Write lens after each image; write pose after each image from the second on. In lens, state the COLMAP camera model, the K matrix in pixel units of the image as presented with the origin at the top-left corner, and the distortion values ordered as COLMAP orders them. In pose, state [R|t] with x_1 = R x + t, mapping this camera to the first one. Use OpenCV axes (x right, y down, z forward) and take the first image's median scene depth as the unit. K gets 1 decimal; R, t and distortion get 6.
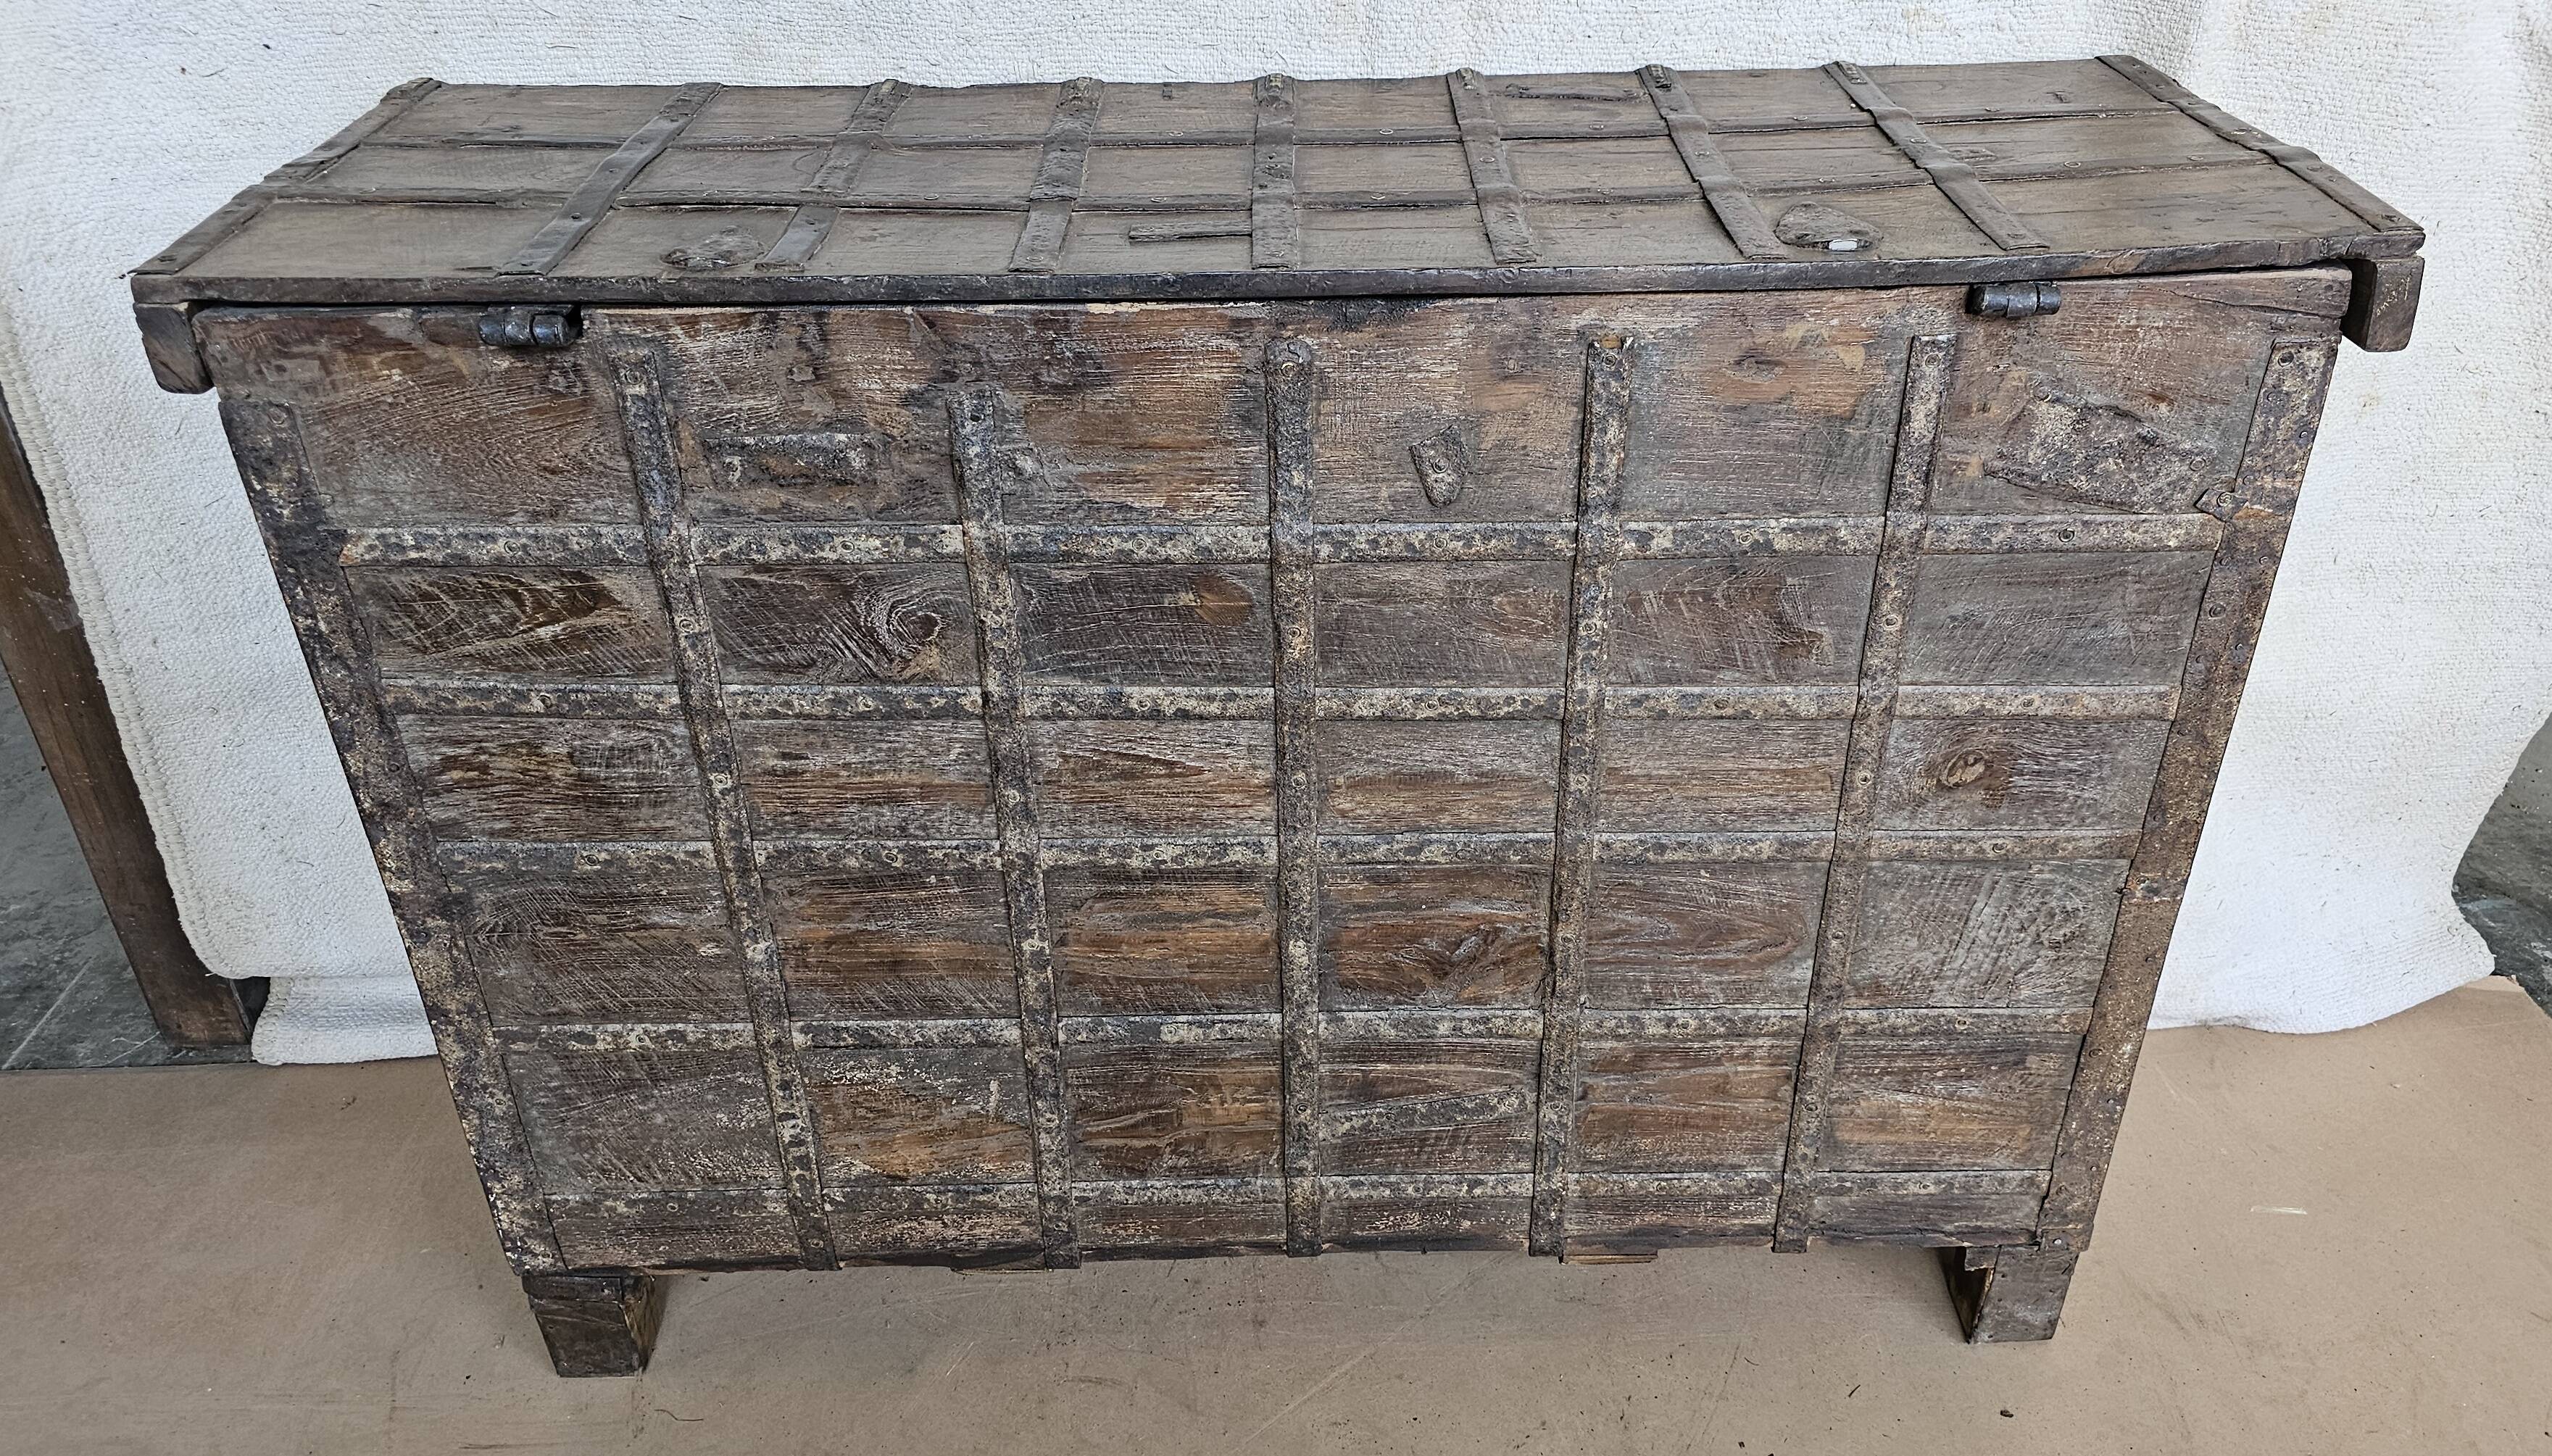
lens RADIAL K [[2025.0, 0, 1276.0], [0, 2025.0, 728.0], [0, 0, 1]] dist [0.033375, -0.004291]
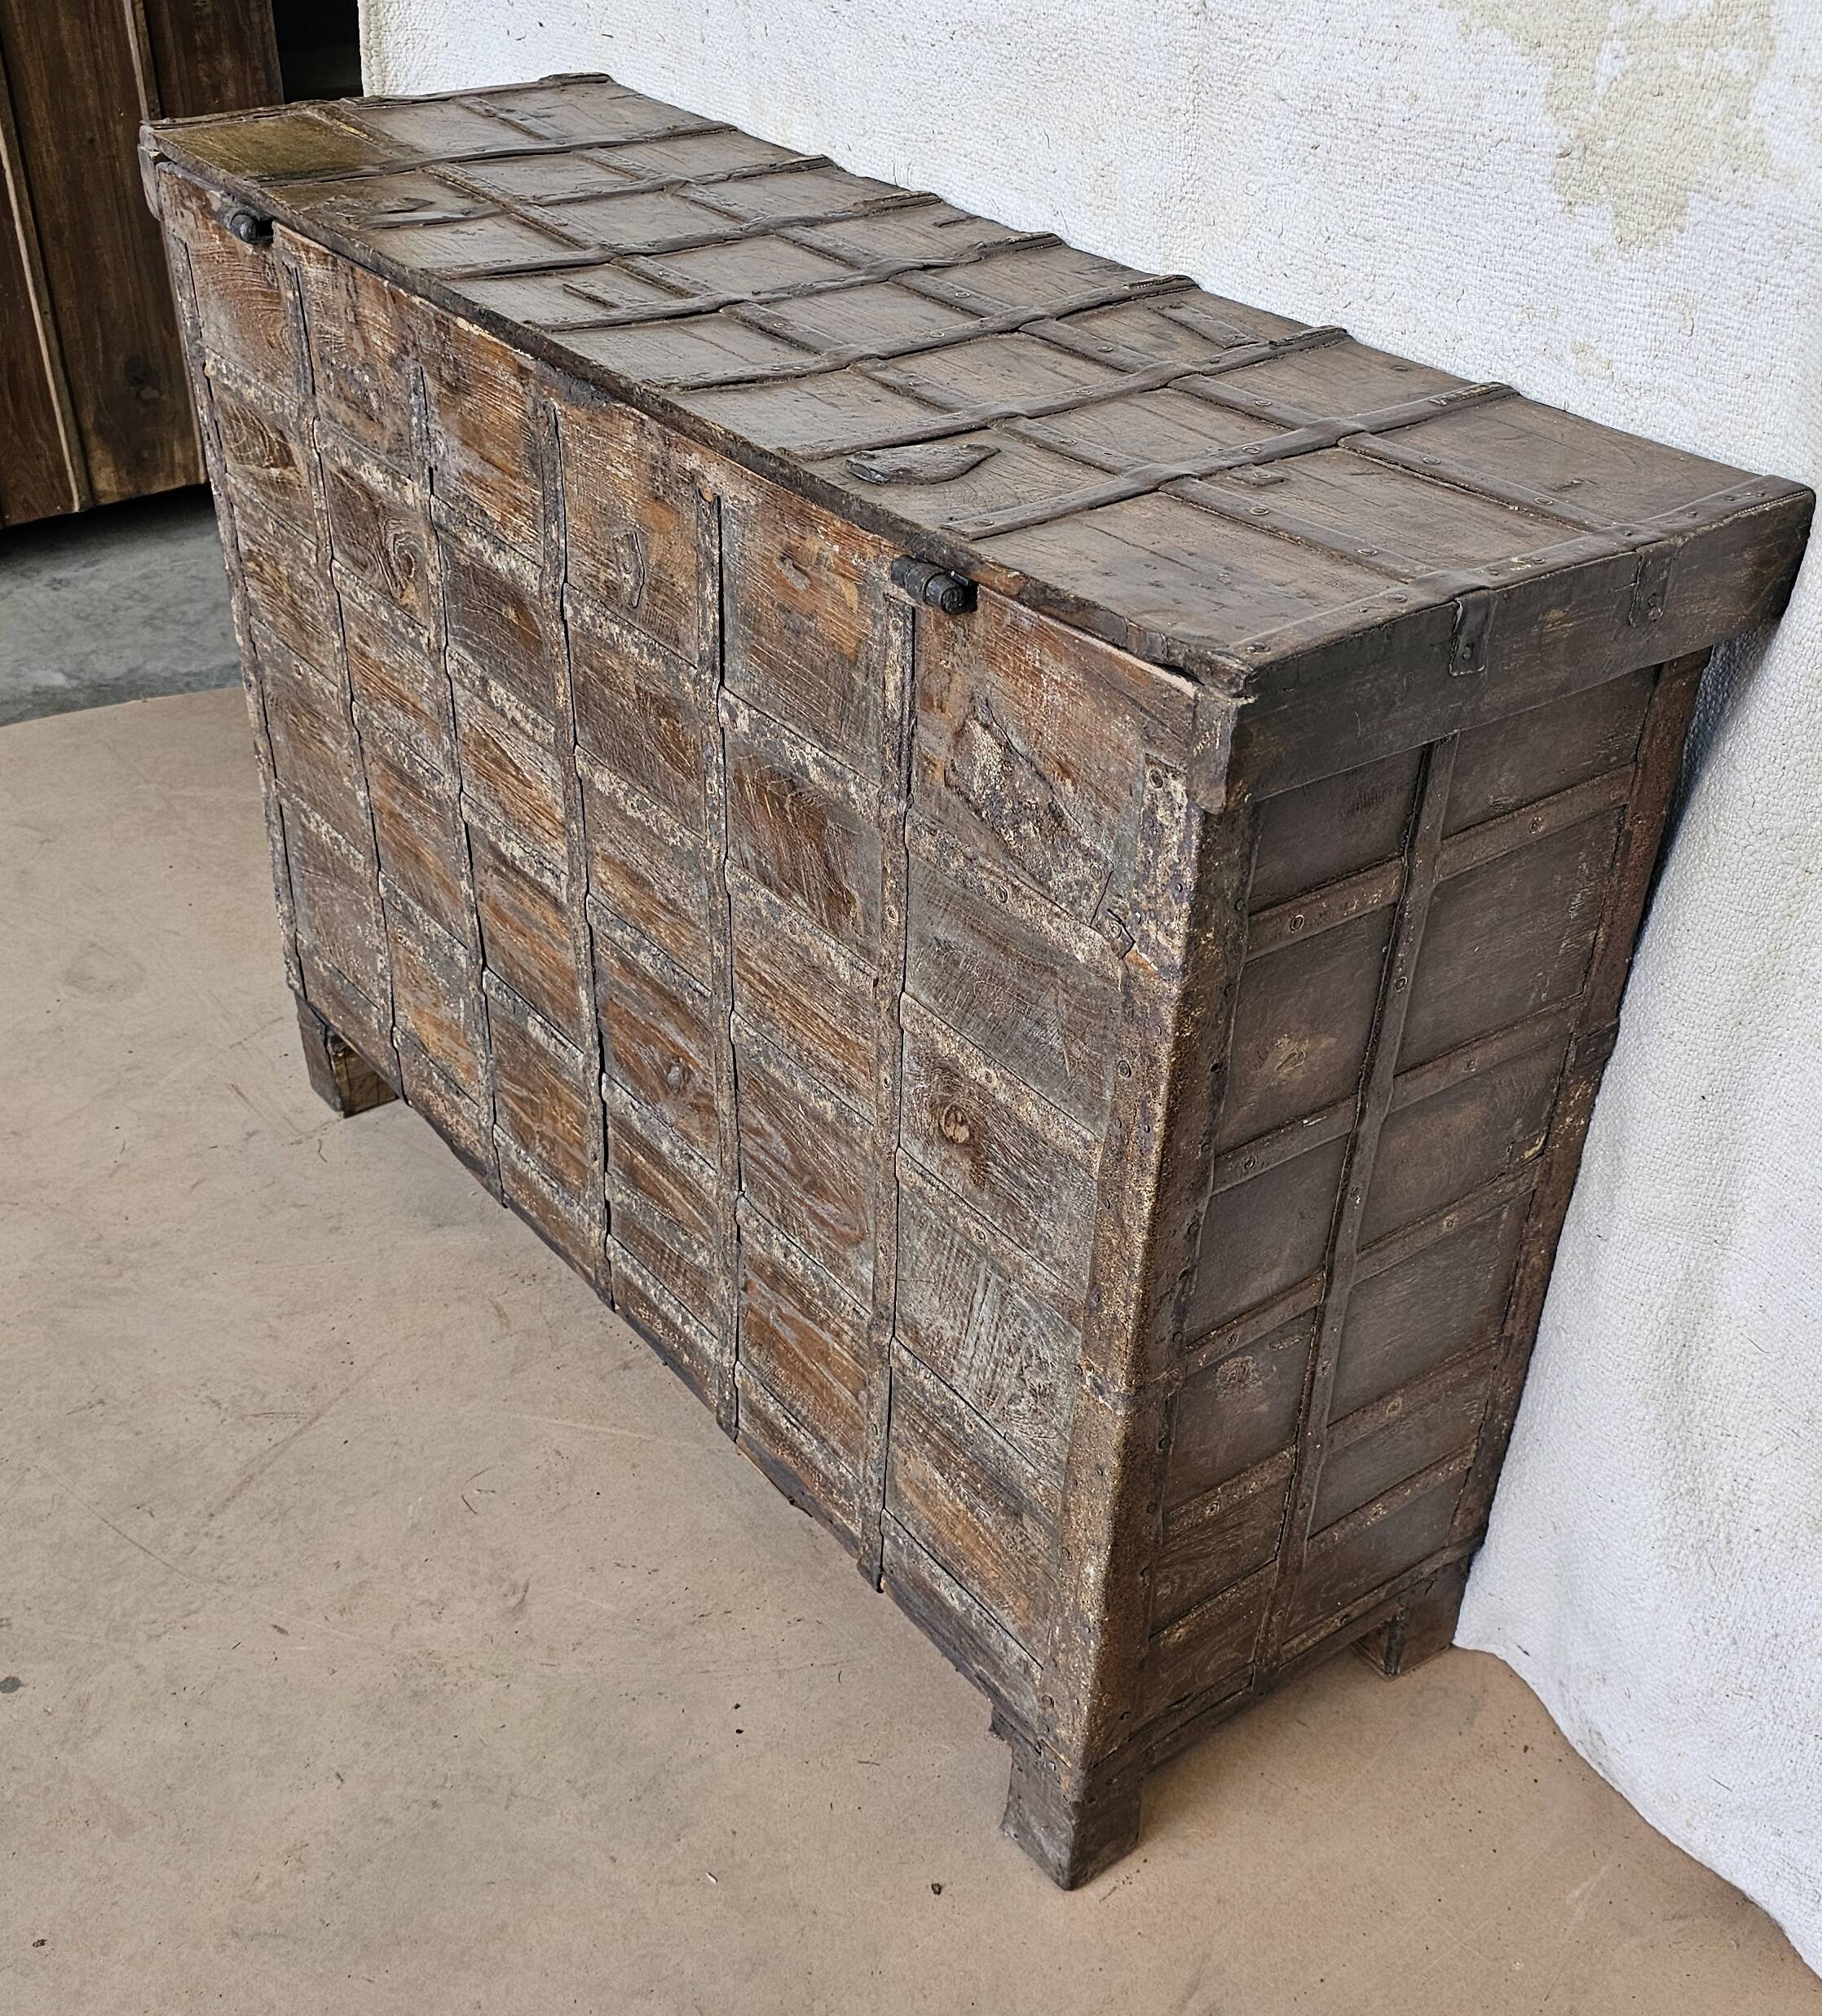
lens RADIAL K [[2124.6, 0, 911.0], [0, 2124.6, 1008.0], [0, 0, 1]] dist [-0.003525, -0.022119]
pose [[0.631205, 0.468354, -0.618243, 0.972315], [-0.452912, 0.869653, 0.196403, -0.218830], [0.629643, 0.156039, 0.761053, 0.314553]]
